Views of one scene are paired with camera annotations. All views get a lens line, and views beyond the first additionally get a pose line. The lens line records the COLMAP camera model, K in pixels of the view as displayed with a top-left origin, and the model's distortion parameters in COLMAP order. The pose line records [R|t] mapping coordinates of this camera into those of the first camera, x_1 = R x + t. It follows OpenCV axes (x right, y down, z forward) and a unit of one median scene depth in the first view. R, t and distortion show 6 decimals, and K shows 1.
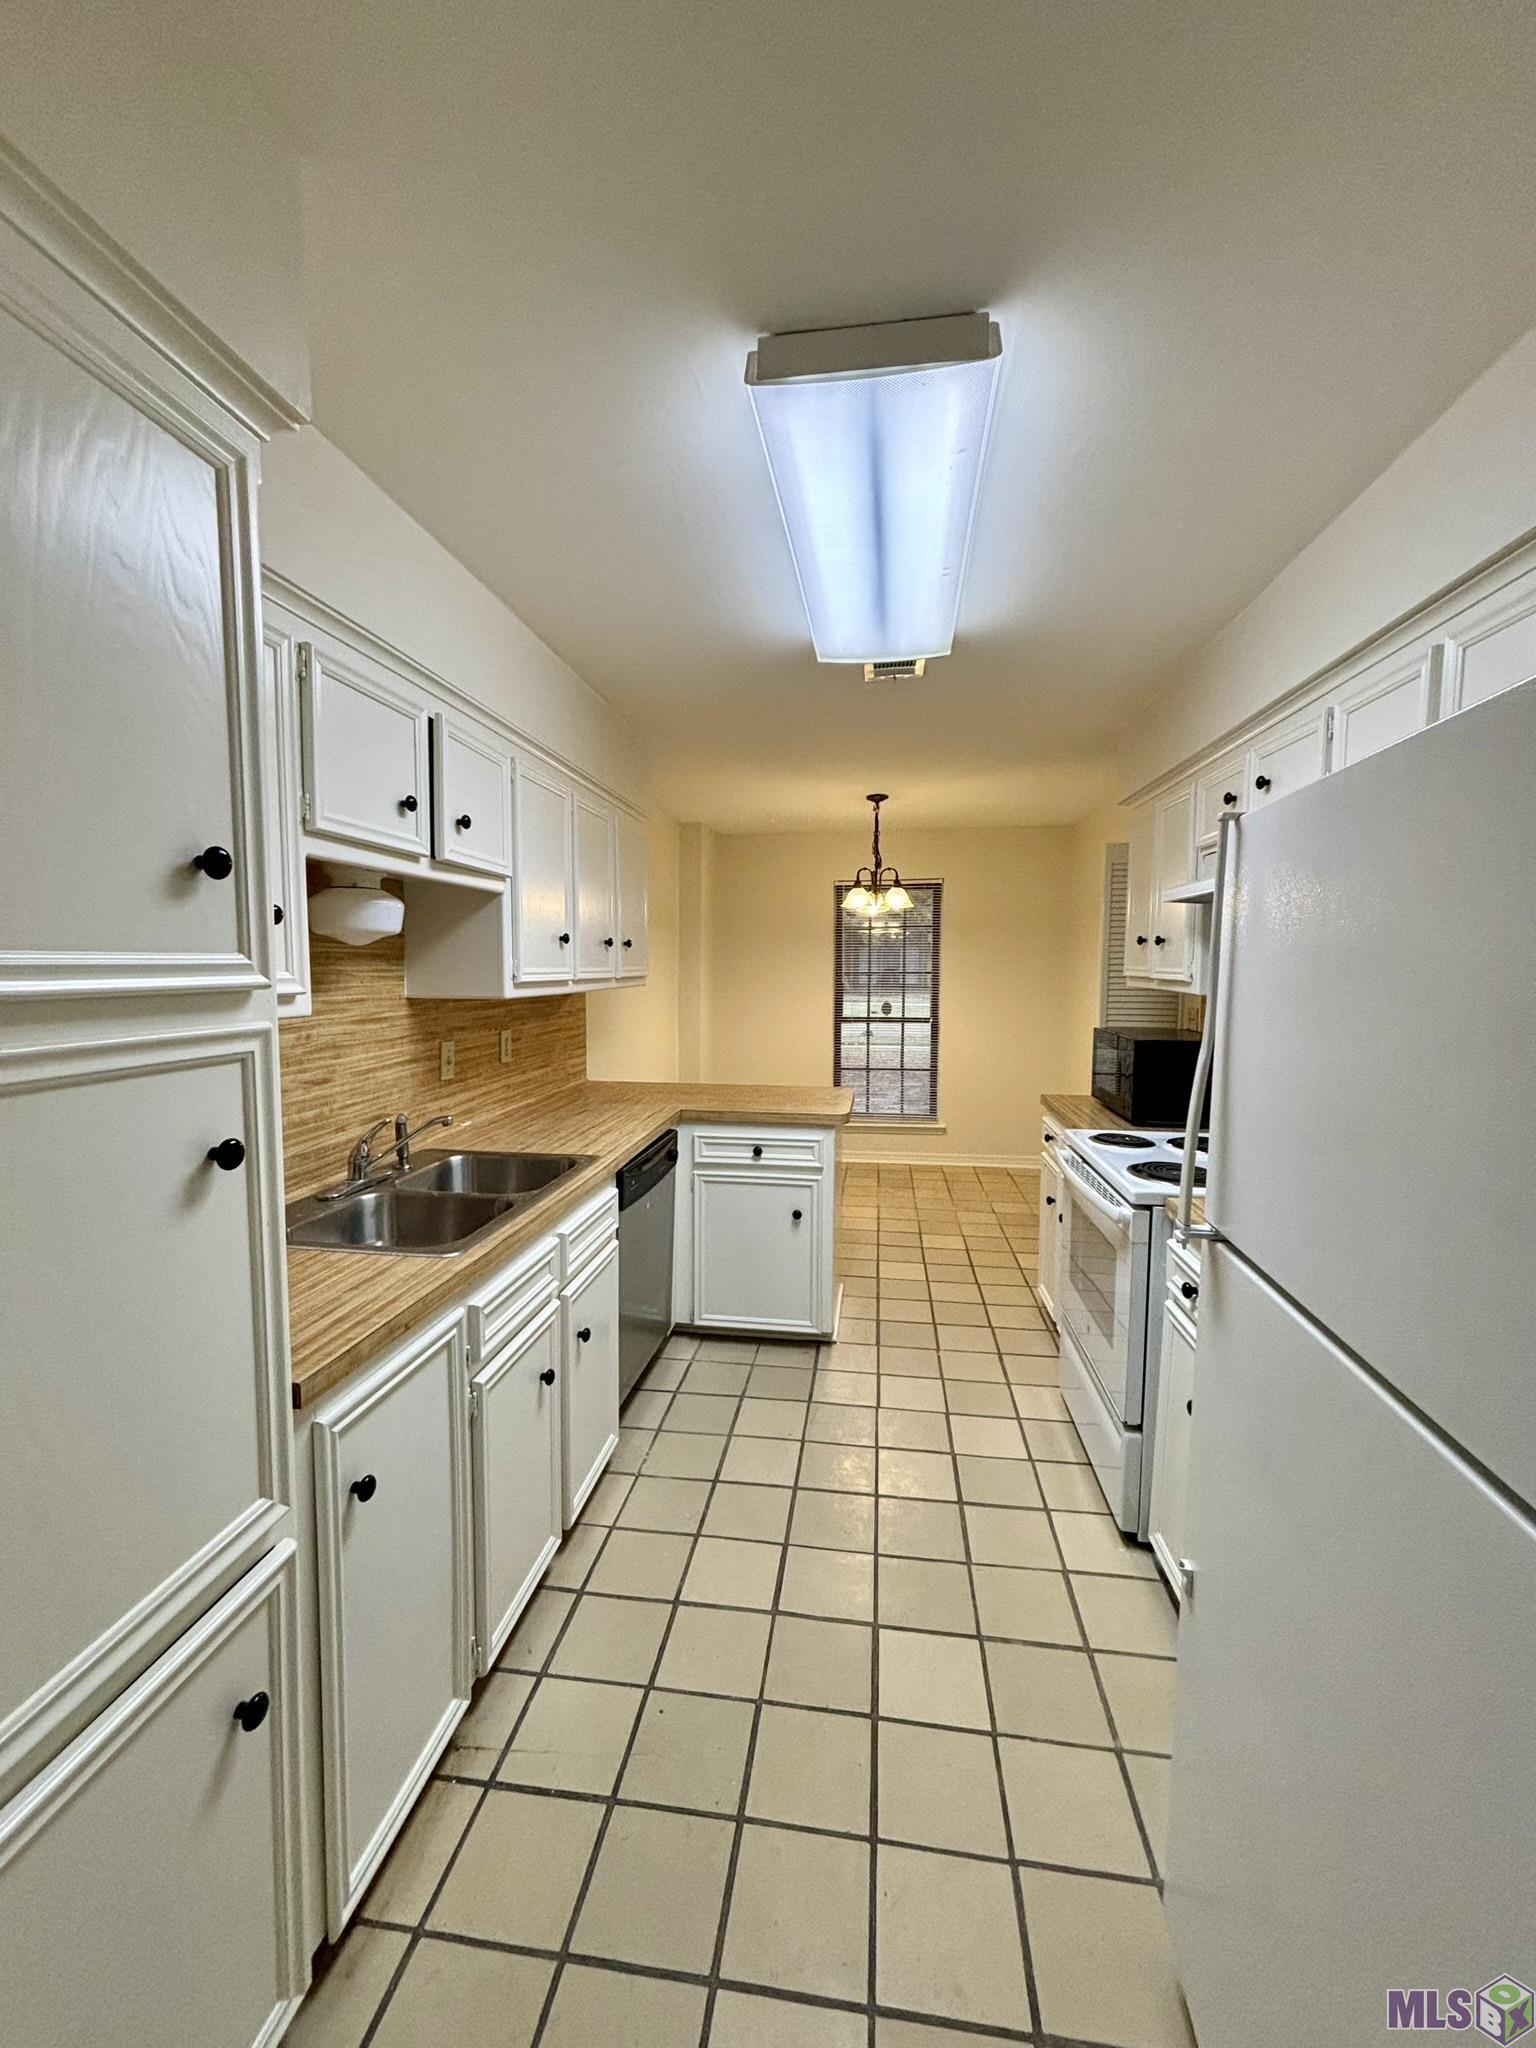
lens RADIAL K [[829.8, 0, 768.0], [0, 829.8, 1024.0], [0, 0, 1]] dist [0.016269, -0.000326]
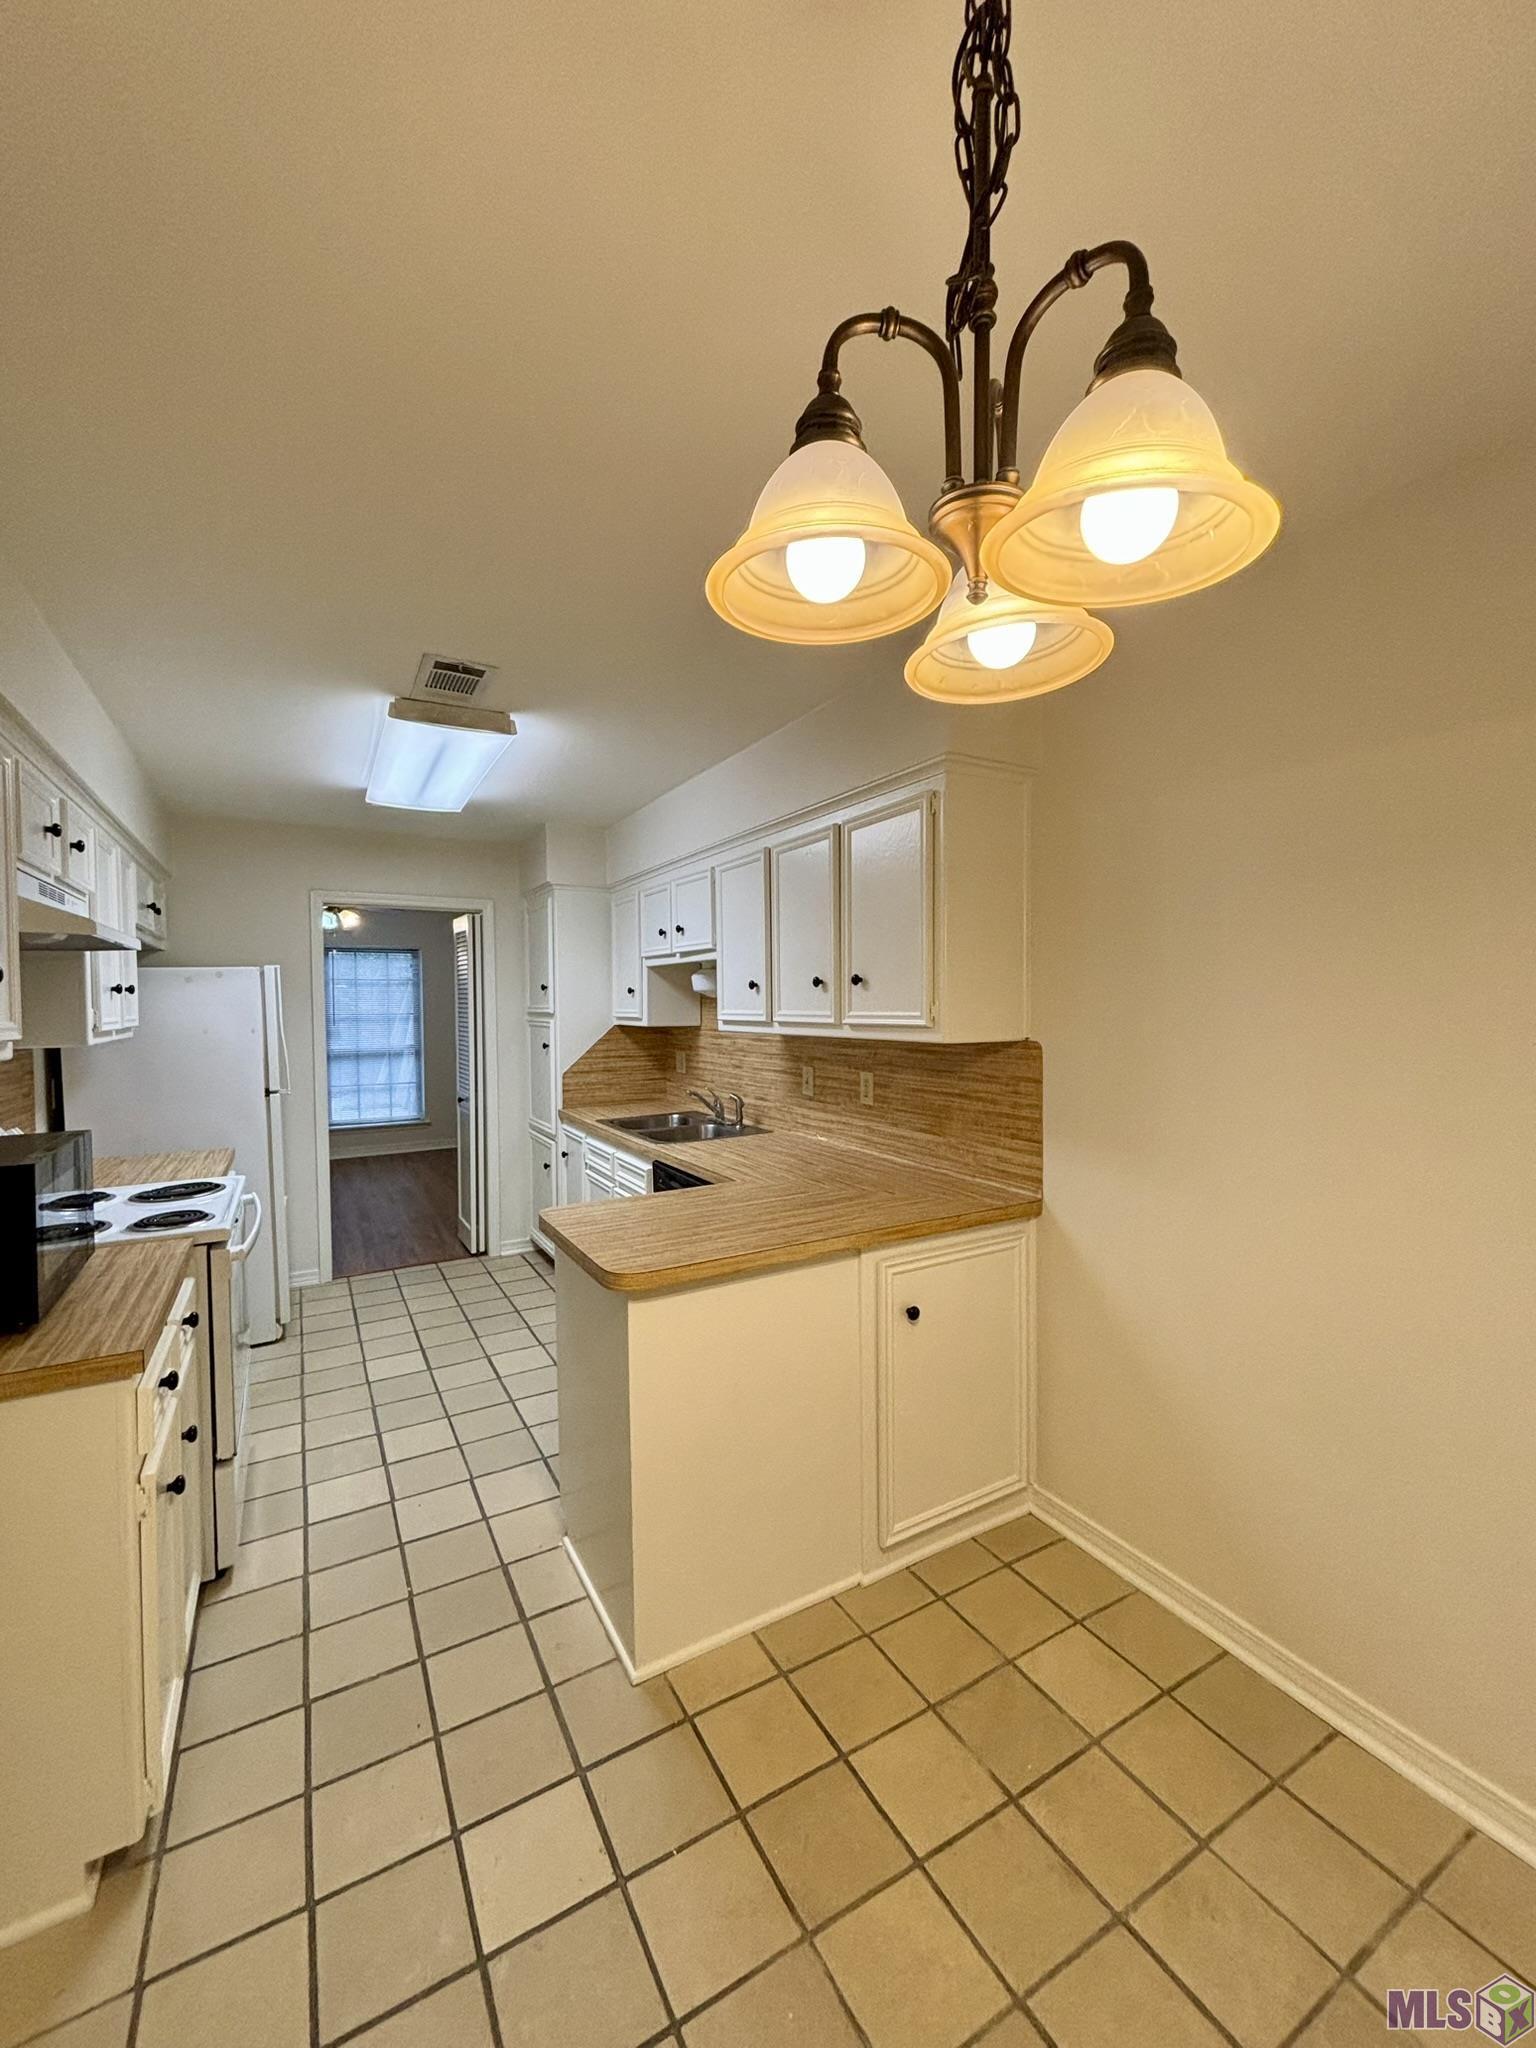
lens RADIAL K [[829.8, 0, 768.0], [0, 829.8, 1024.0], [0, 0, 1]] dist [0.016269, -0.000326]
pose [[-0.794207, 0.016188, -0.607431, 0.488537], [-0.042067, 0.995782, 0.081539, -0.160375], [0.606189, 0.090311, -0.790176, 2.168805]]
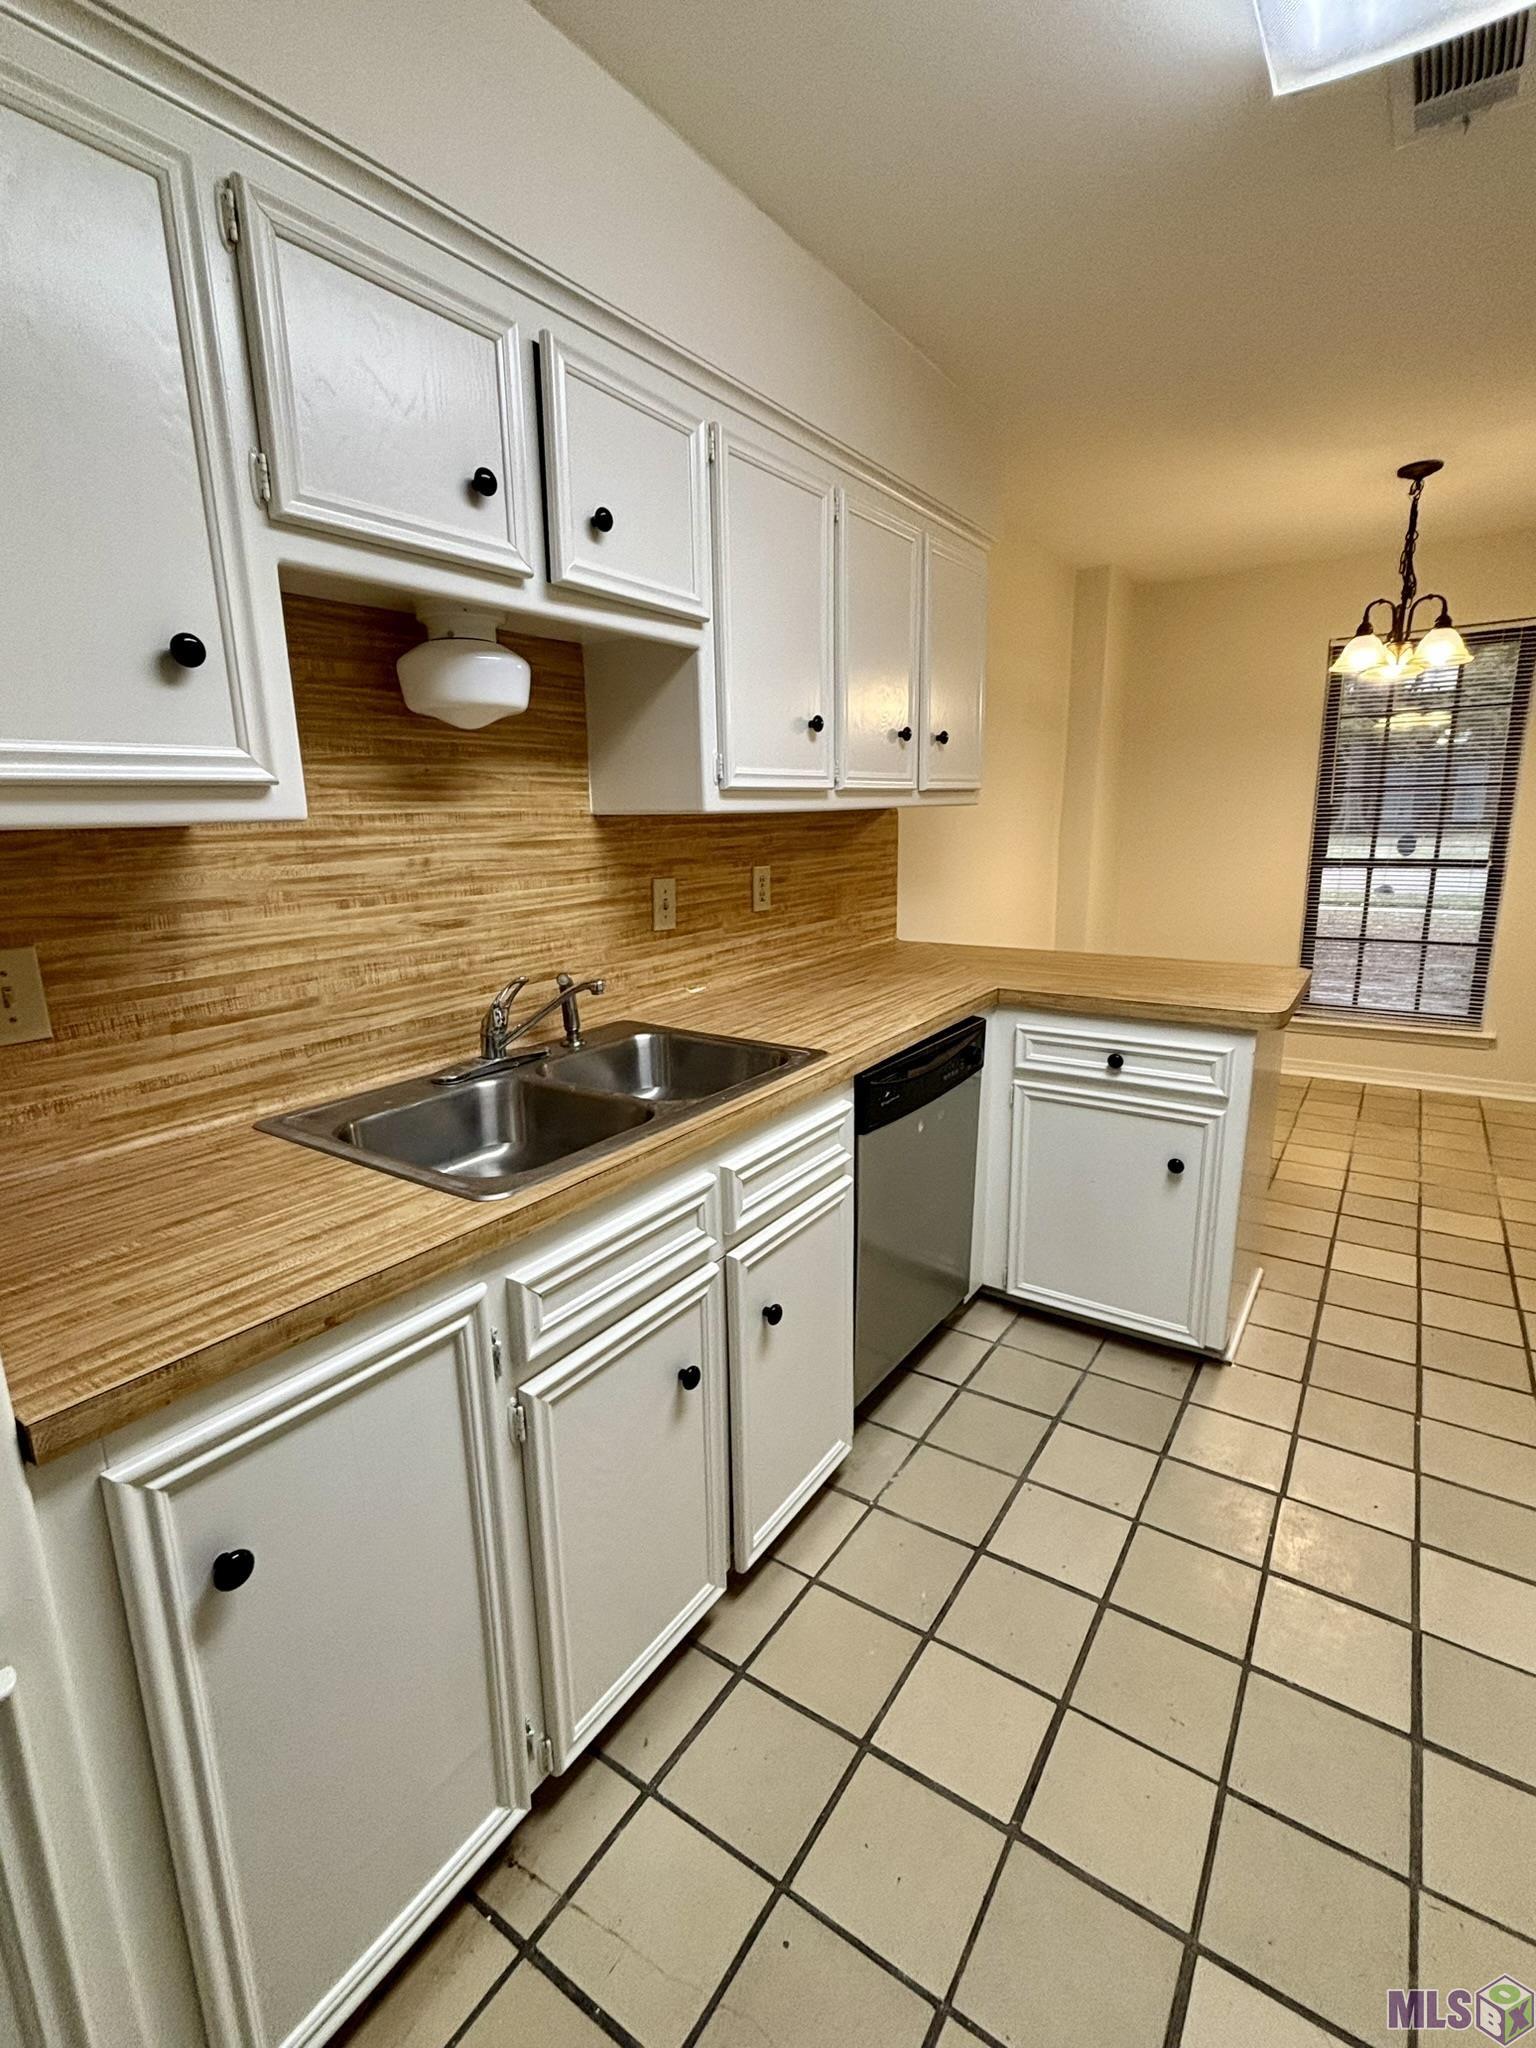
lens RADIAL K [[956.8, 0, 768.0], [0, 956.8, 1024.0], [0, 0, 1]] dist [0.008598, -0.001199]
pose [[0.899308, 0.076321, -0.430605, 0.079147], [-0.009670, 0.987883, 0.154899, 0.018325], [0.437210, -0.135138, 0.889149, 0.296372]]
